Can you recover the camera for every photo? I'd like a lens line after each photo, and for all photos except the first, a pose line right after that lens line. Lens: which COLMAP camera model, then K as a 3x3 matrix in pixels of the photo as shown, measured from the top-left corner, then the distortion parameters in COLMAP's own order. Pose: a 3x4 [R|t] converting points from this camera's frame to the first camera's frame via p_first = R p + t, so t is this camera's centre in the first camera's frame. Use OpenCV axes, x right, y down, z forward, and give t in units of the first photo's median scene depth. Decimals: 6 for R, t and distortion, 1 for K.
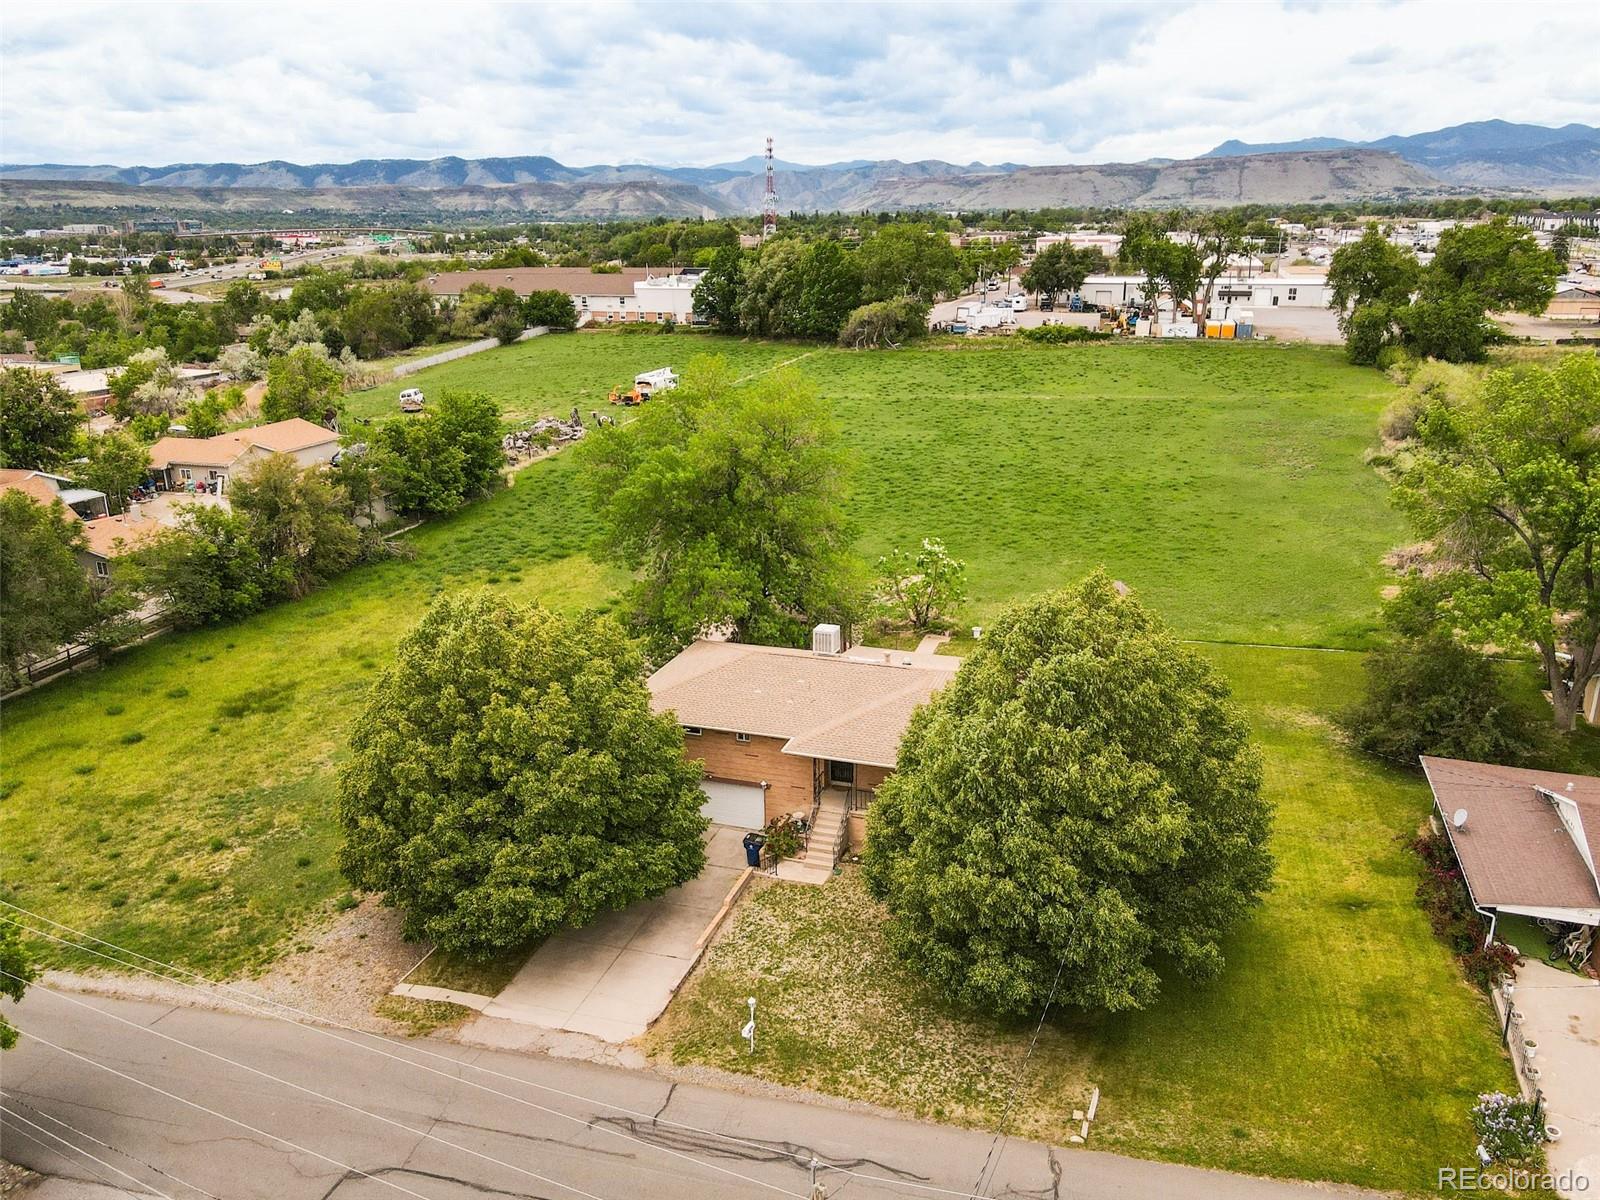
lens RADIAL K [[1194.0, 0, 801.8], [0, 1194.0, 615.7], [0, 0, 1]] dist [0.005670, 0.015718]
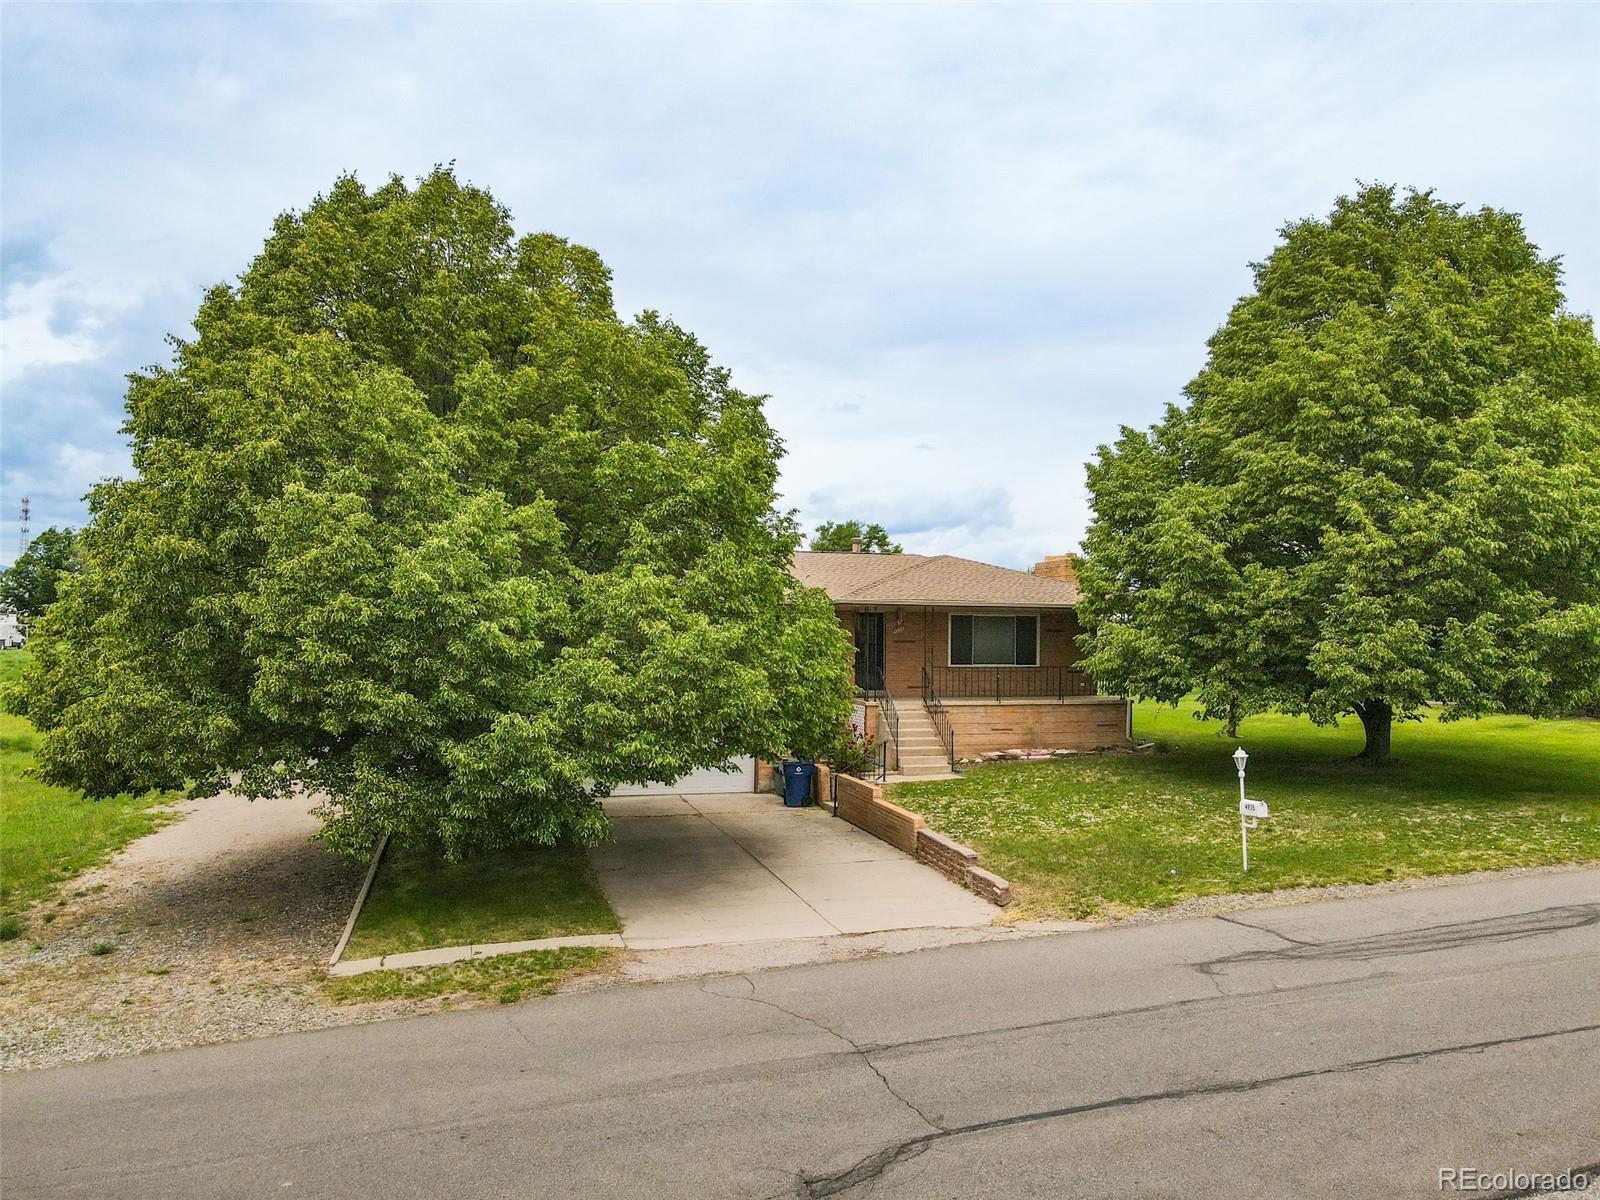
lens RADIAL K [[1183.4, 0, 800.0], [0, 1183.4, 600.0], [0, 0, 1]] dist [0.000185, 0.034008]
pose [[0.836762, 0.031019, 0.546687, -0.335575], [0.158539, 0.941906, -0.296105, 0.264594], [-0.524113, 0.334441, 0.783234, 0.470289]]
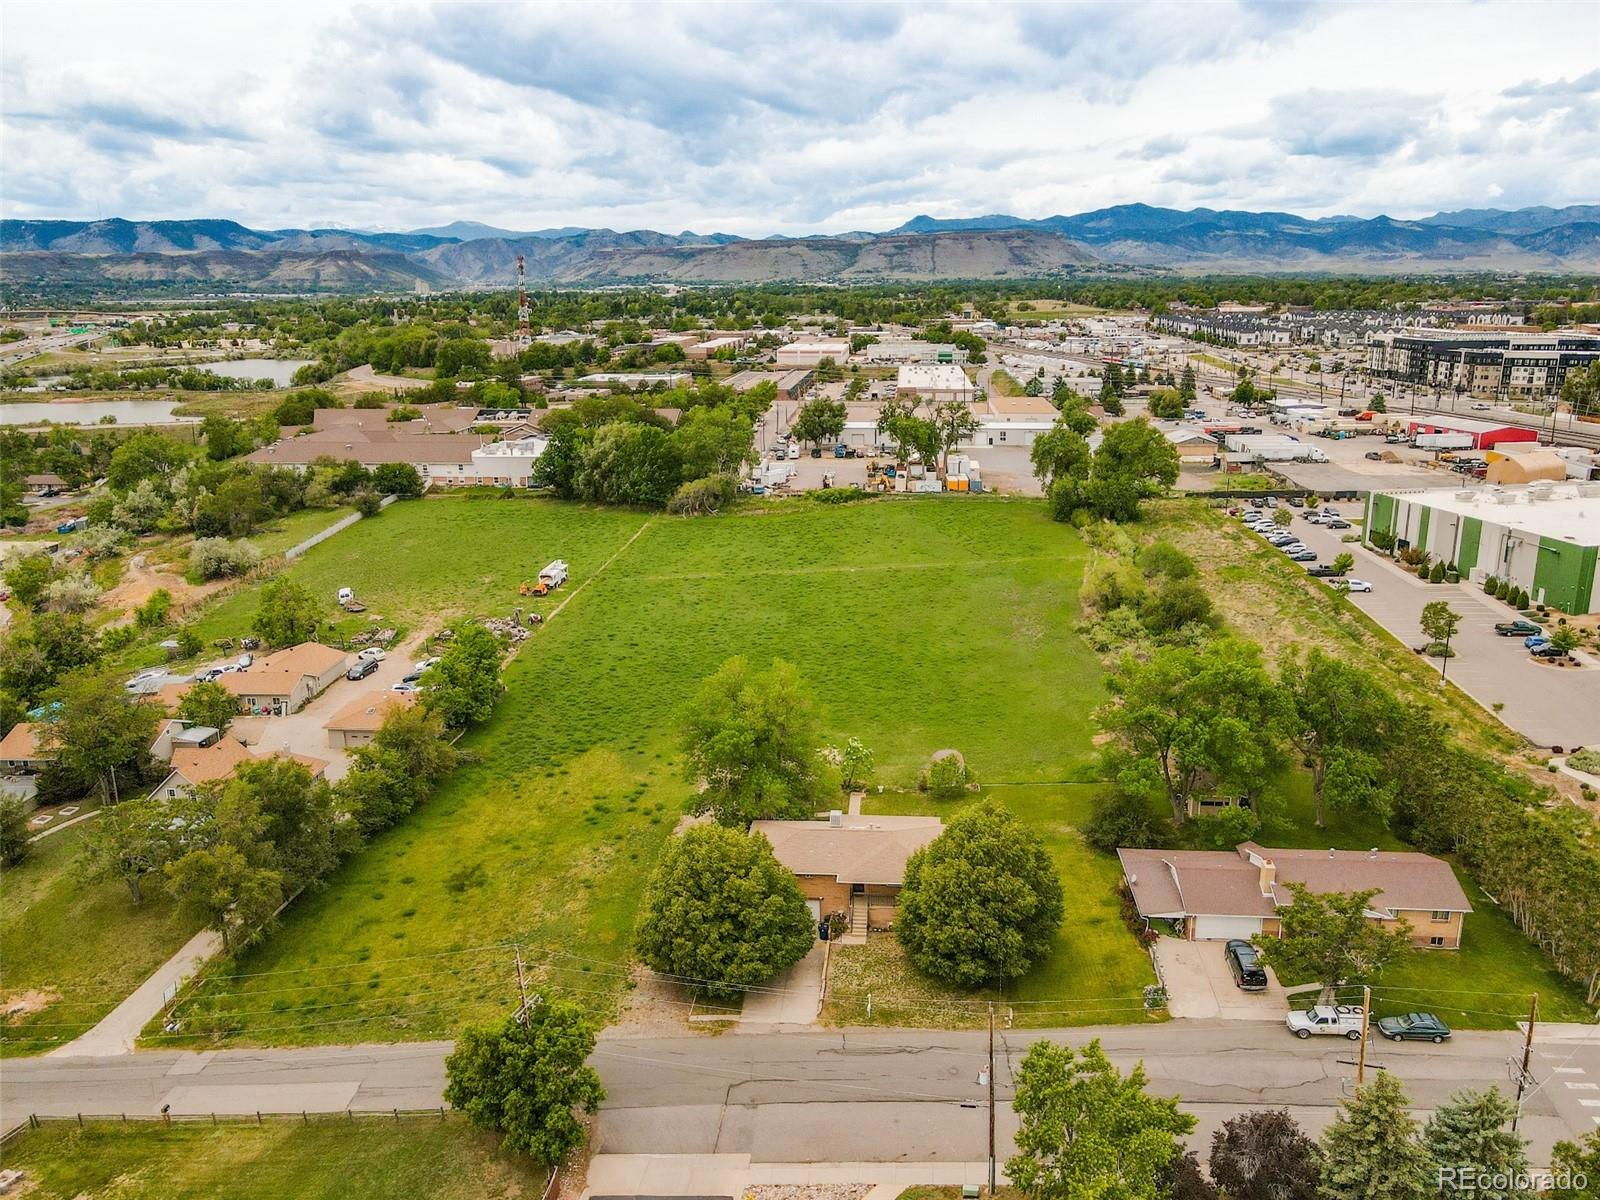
lens RADIAL K [[1193.1, 0, 830.6], [0, 1193.1, 617.0], [0, 0, 1]] dist [0.007236, 0.008927]
pose [[0.968536, -0.066731, 0.239761, -0.443008], [0.078014, 0.996233, -0.037869, -0.239977], [-0.236330, 0.055382, 0.970093, -0.927435]]
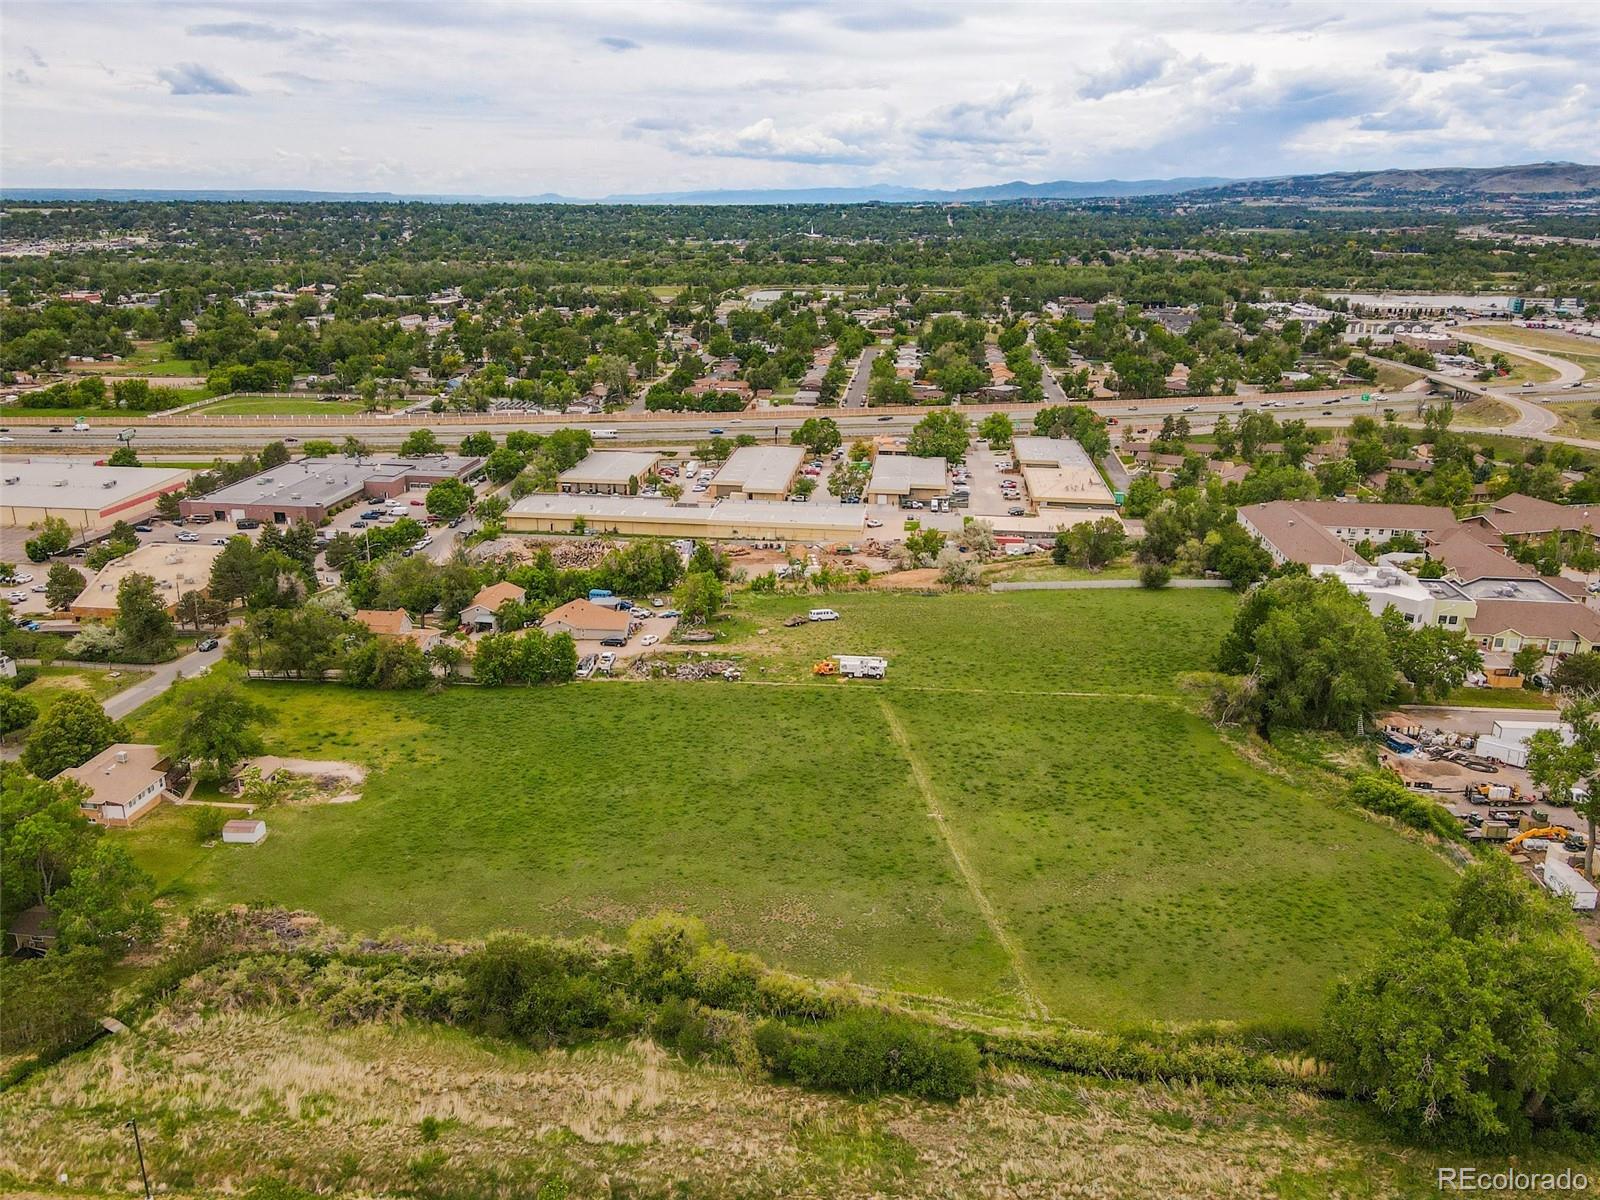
lens RADIAL K [[1194.0, 0, 801.8], [0, 1194.0, 615.7], [0, 0, 1]] dist [0.005670, 0.015718]
pose [[0.213340, 0.322728, -0.922135, 3.271232], [-0.312635, 0.916785, 0.248526, -1.702269], [0.925605, 0.235271, 0.296483, 1.661614]]
